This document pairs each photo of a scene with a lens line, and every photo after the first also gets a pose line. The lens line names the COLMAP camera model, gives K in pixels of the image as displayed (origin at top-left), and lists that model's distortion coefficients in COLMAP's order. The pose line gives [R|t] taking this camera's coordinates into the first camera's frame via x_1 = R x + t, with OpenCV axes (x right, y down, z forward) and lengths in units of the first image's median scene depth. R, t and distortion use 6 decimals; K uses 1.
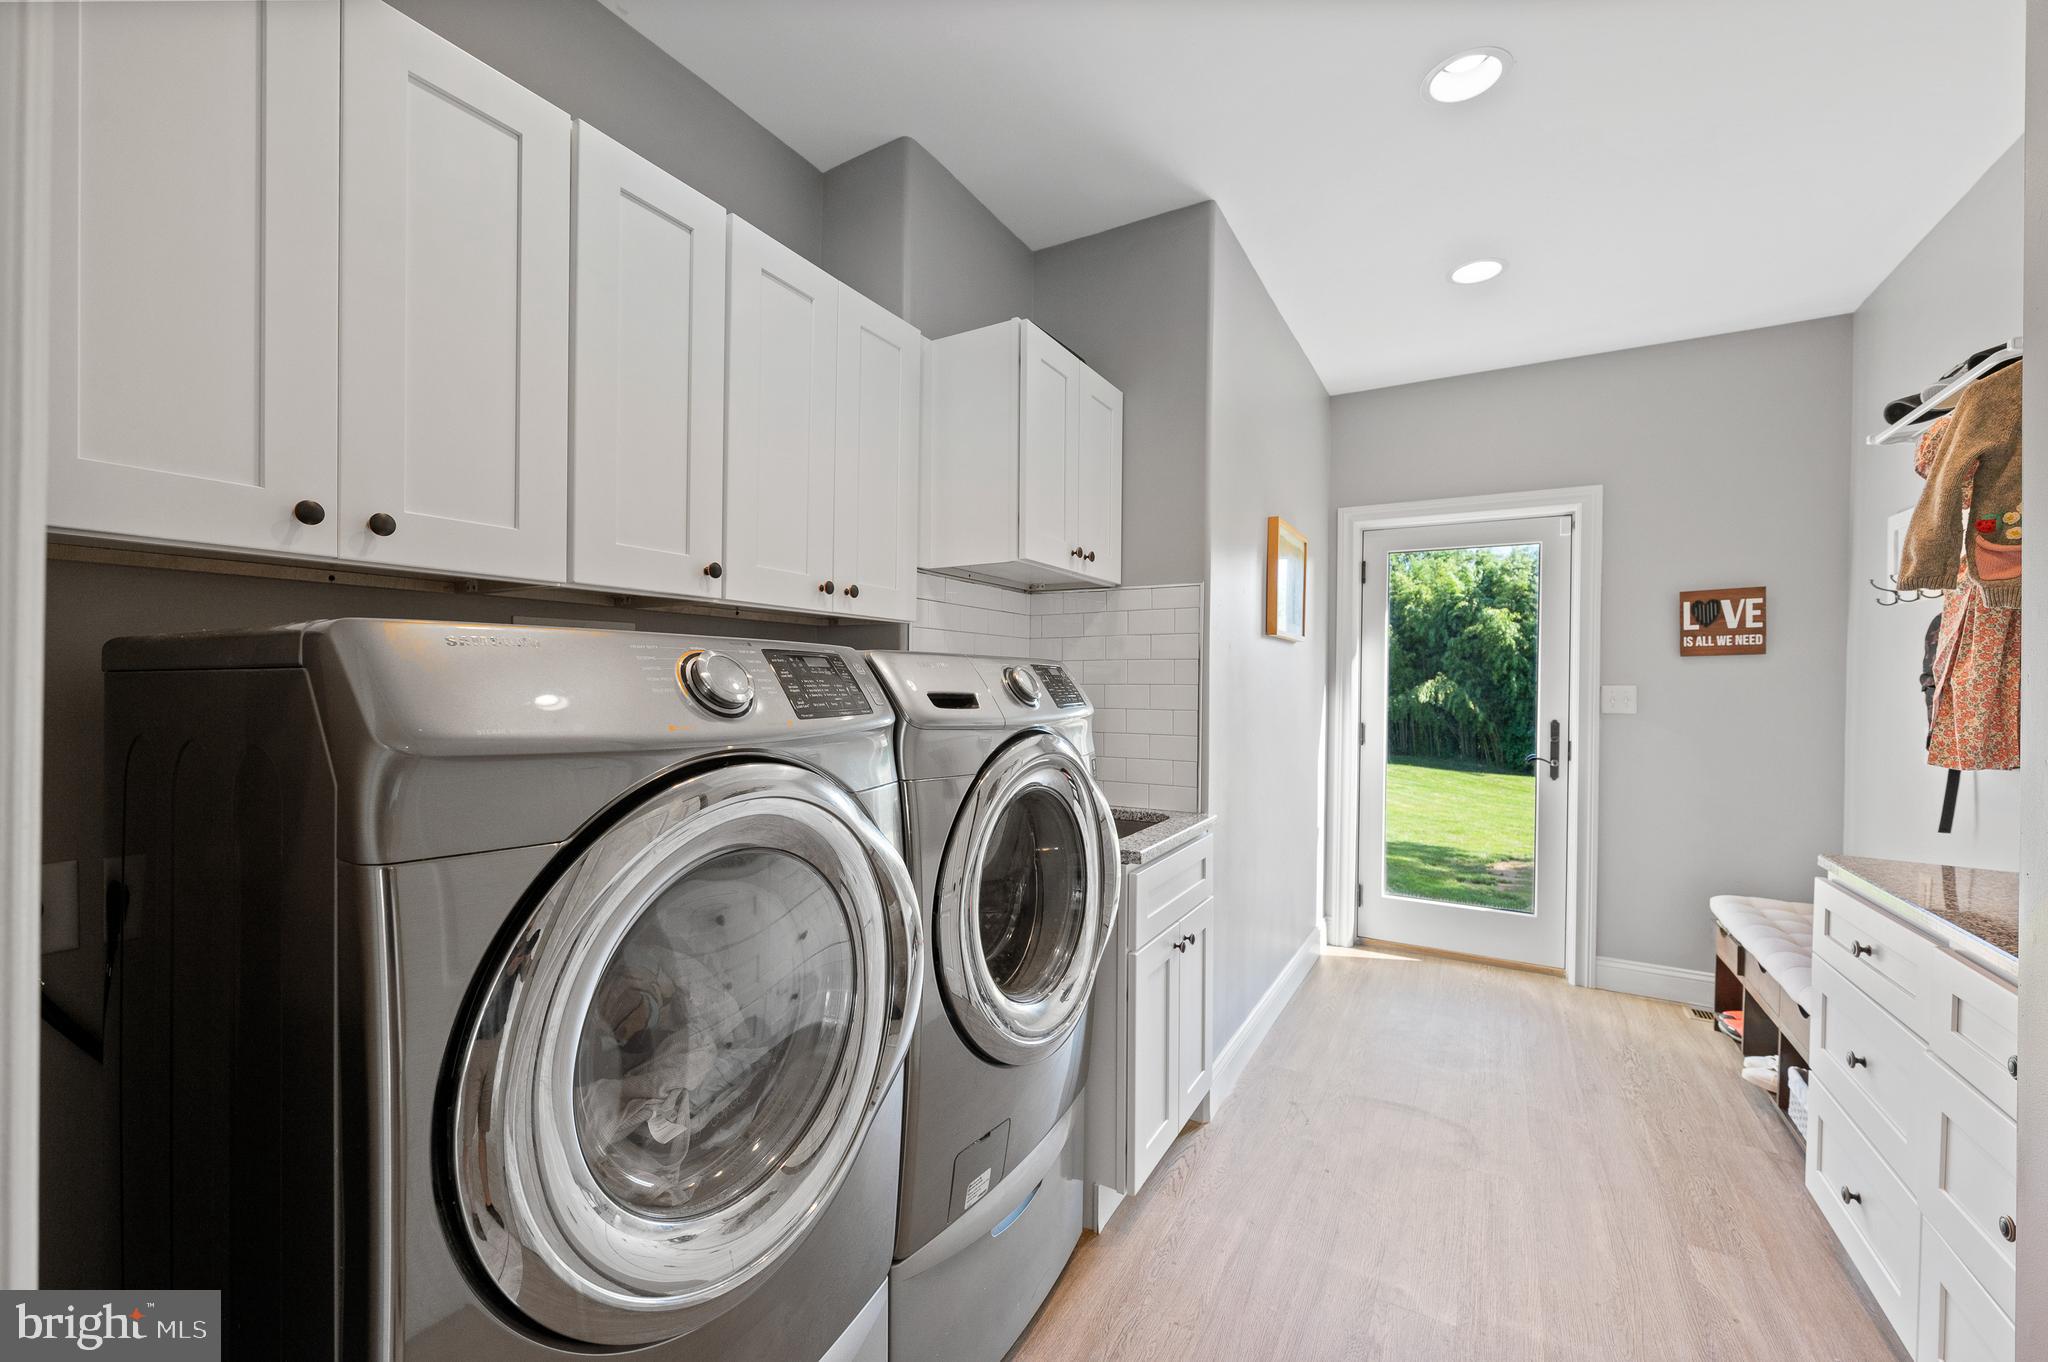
lens RADIAL K [[825.2, 0, 1020.7], [0, 825.2, 684.4], [0, 0, 1]] dist [0.000407, 0.000207]
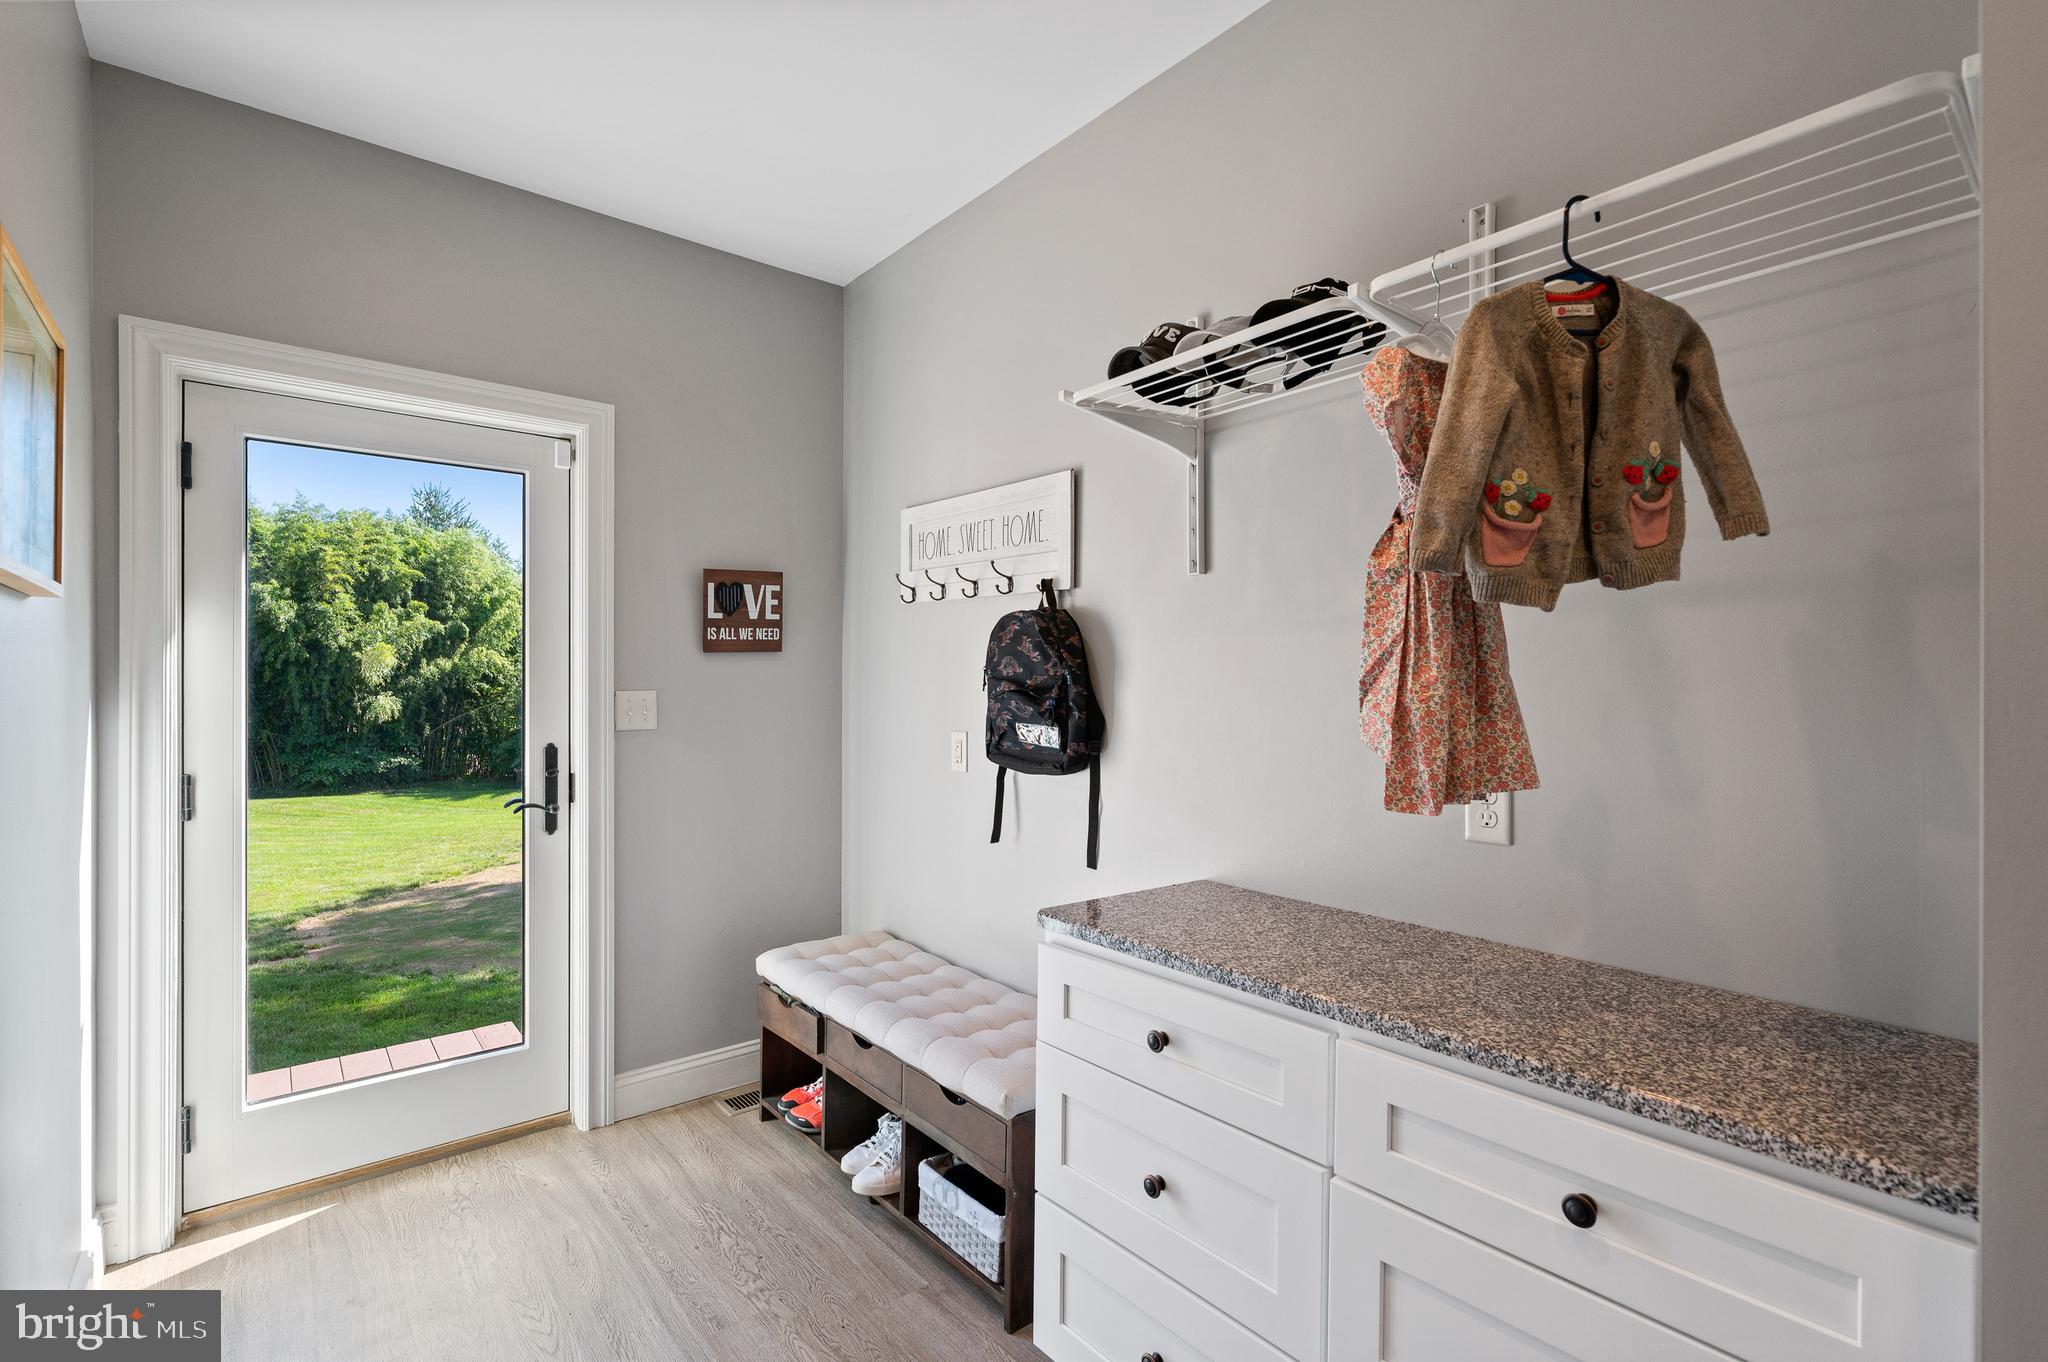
lens RADIAL K [[923.5, 0, 1024.0], [0, 923.5, 684.9], [0, 0, 1]] dist [-0.000115, -0.000055]
pose [[0.342872, -0.014790, 0.939266, 0.087190], [0.008120, 0.999885, 0.012780, -0.011941], [-0.939347, 0.003245, 0.342953, 0.423914]]
